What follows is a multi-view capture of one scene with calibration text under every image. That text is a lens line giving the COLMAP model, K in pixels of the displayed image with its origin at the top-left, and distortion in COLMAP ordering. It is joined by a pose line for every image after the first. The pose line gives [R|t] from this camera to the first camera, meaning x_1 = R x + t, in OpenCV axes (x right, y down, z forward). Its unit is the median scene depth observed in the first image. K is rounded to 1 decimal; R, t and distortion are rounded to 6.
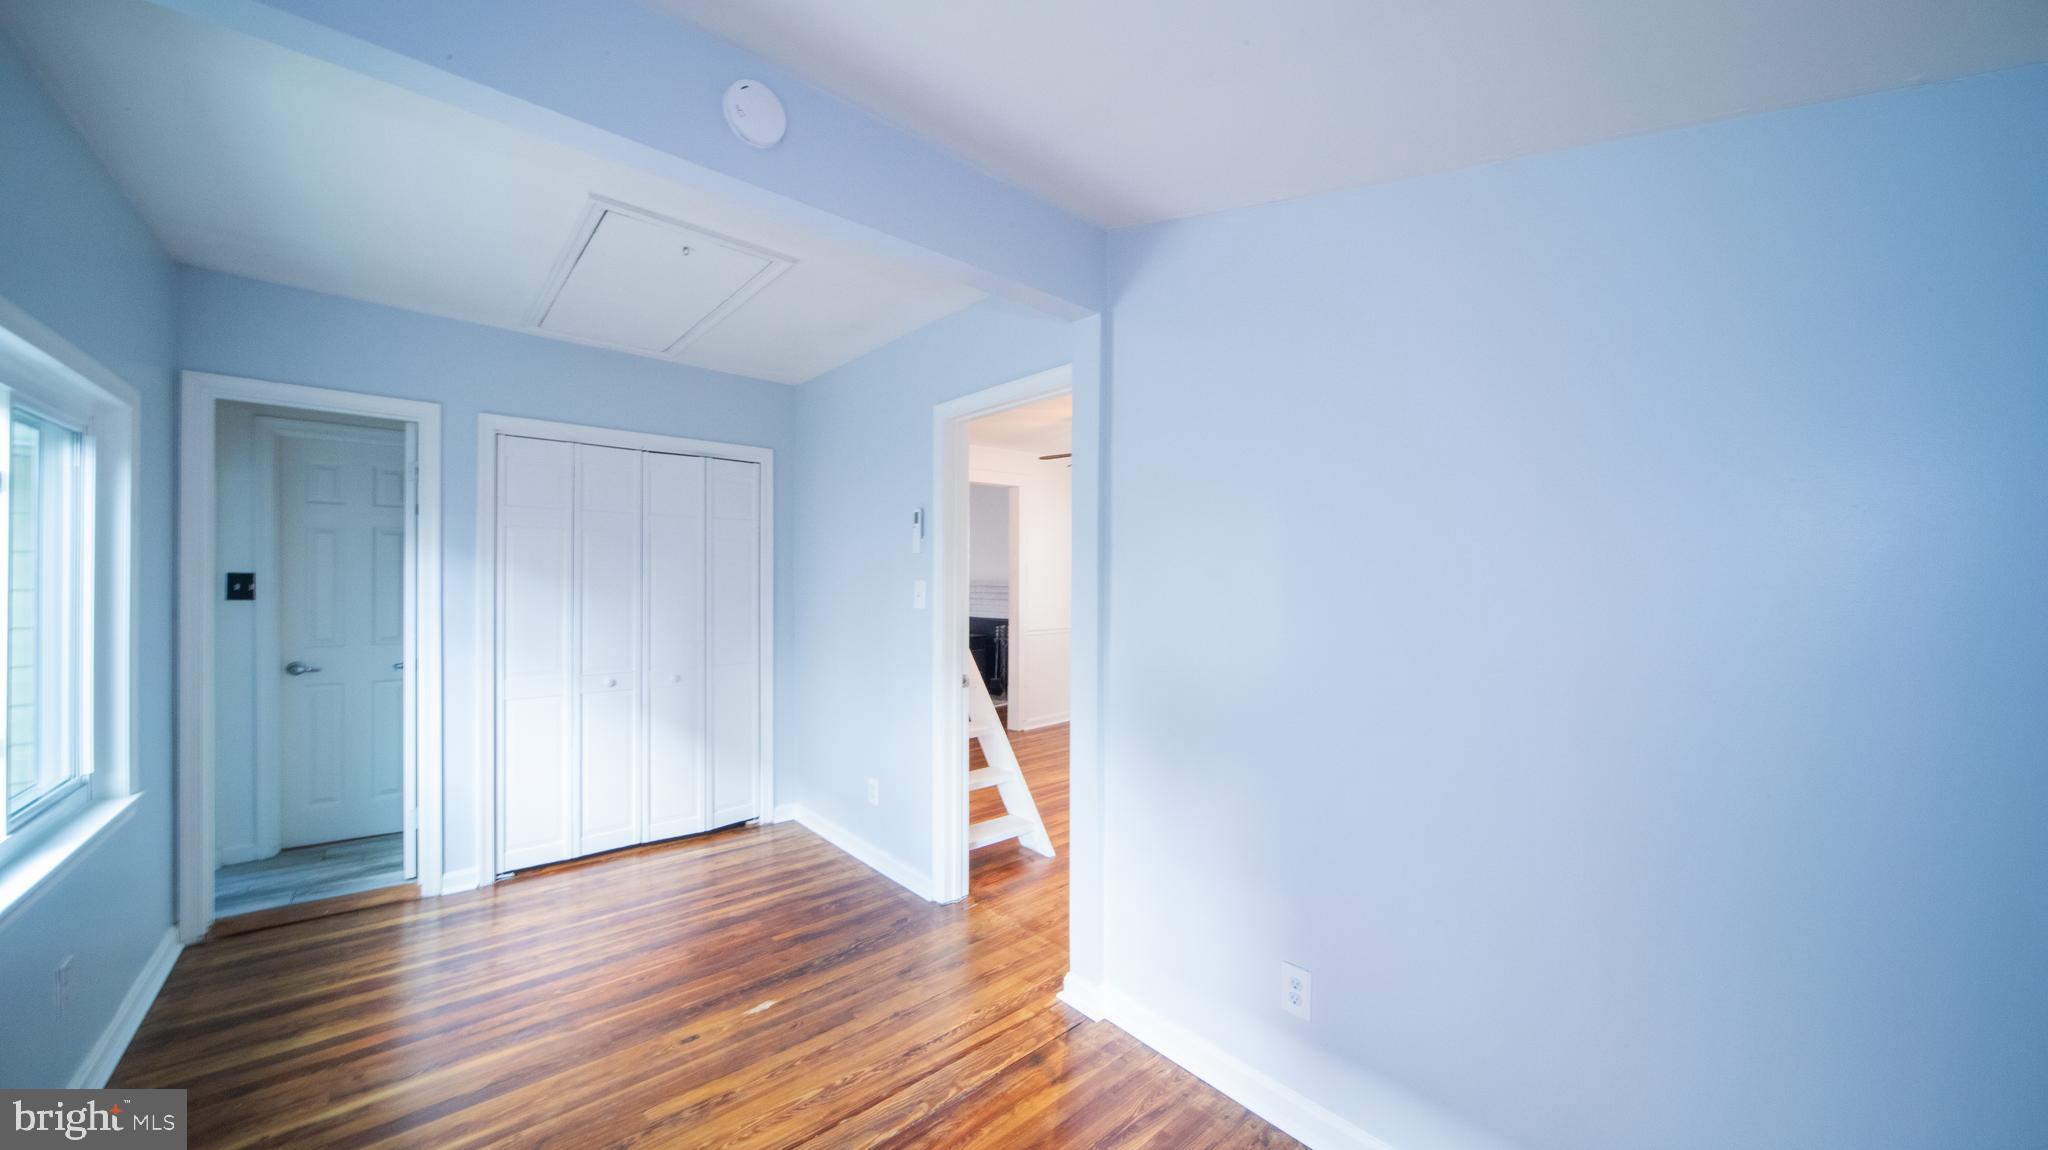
lens RADIAL K [[705.4, 0, 1024.0], [0, 705.4, 575.0], [0, 0, 1]] dist [-0.016230, 0.000251]
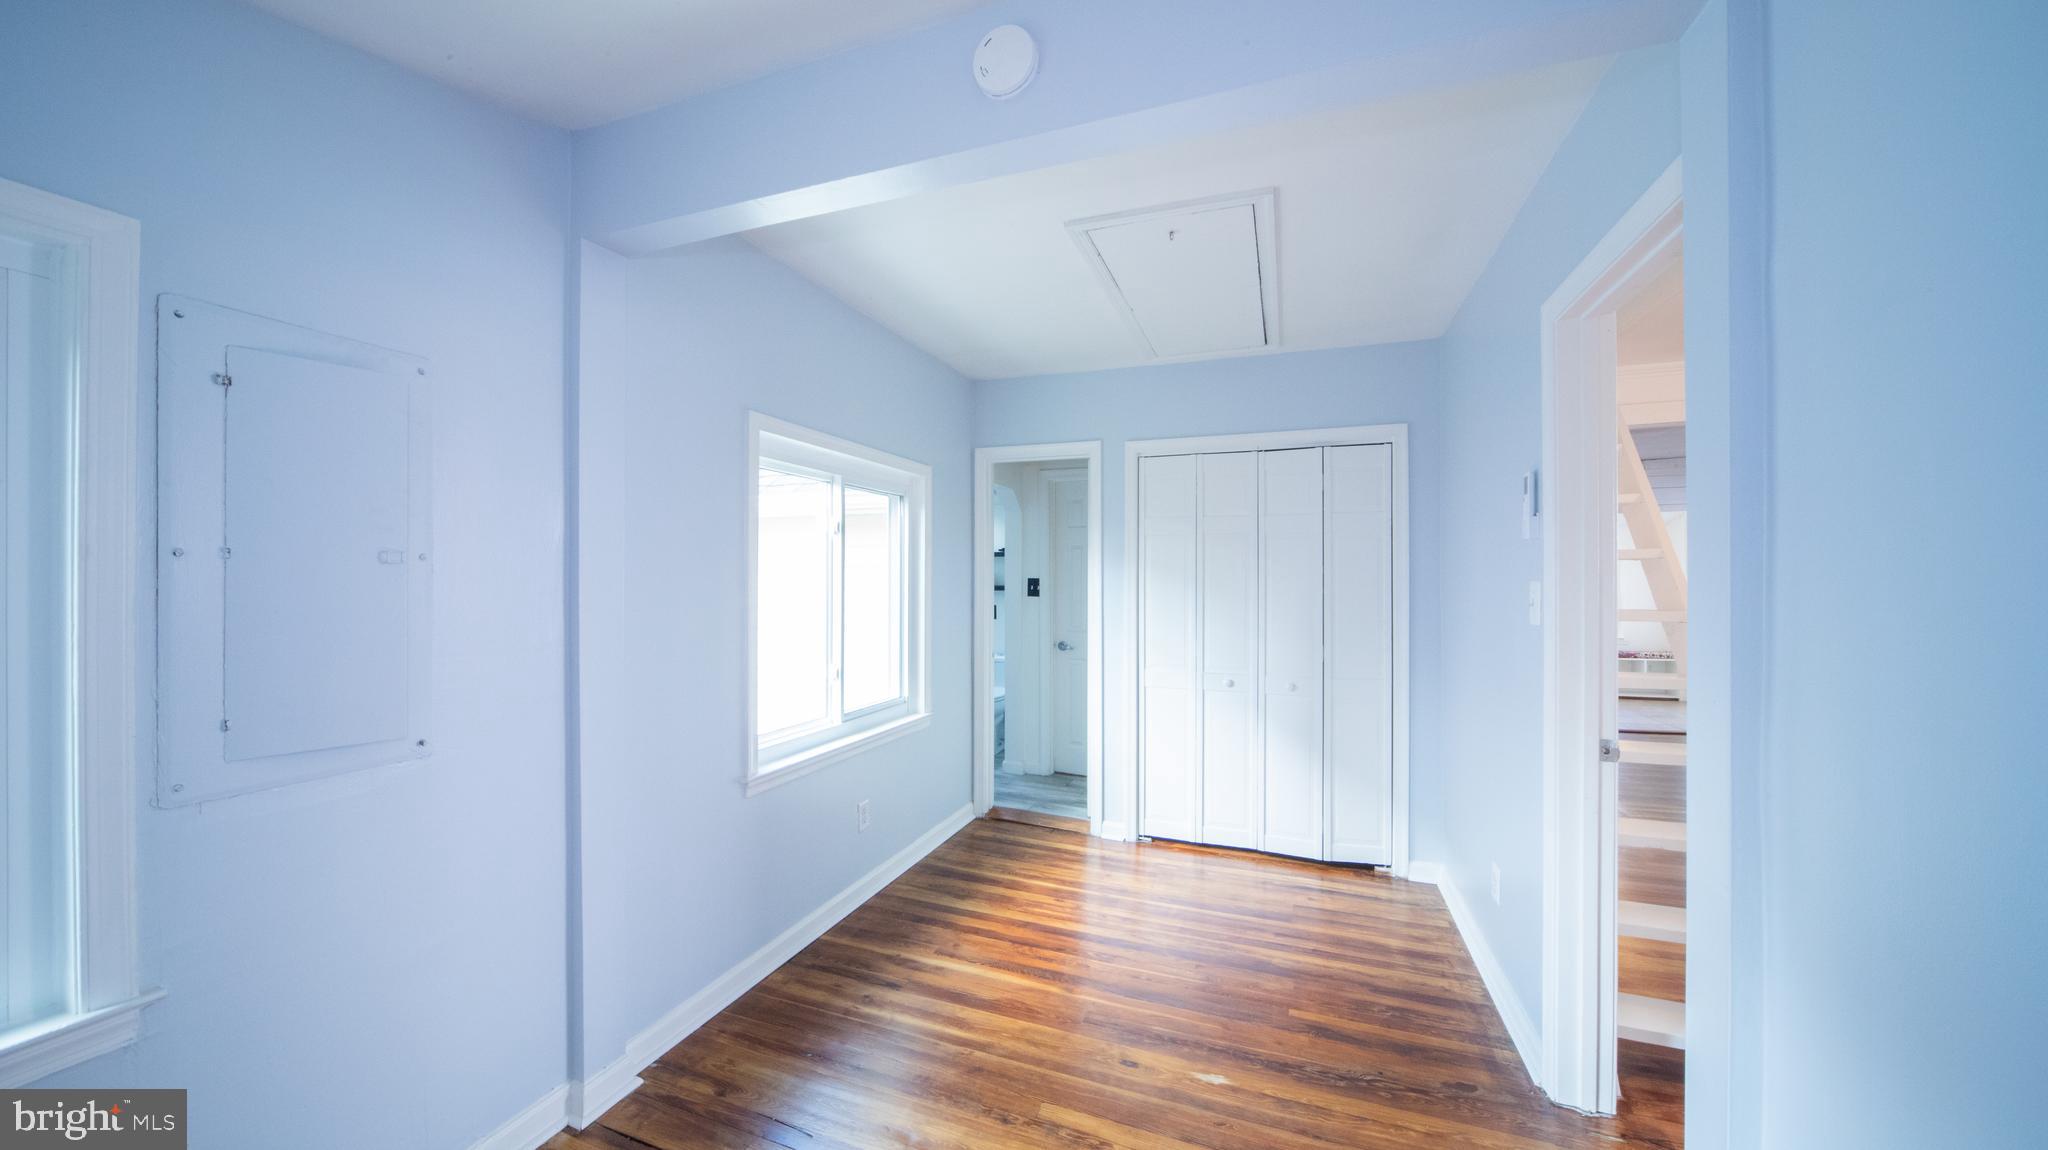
lens RADIAL K [[705.4, 0, 1024.0], [0, 705.4, 575.0], [0, 0, 1]] dist [-0.016230, 0.000251]
pose [[0.468478, -0.011578, -0.883399, 0.207549], [0.002930, 0.999929, -0.011551, 0.008727], [0.883470, 0.002823, 0.468479, 0.294486]]
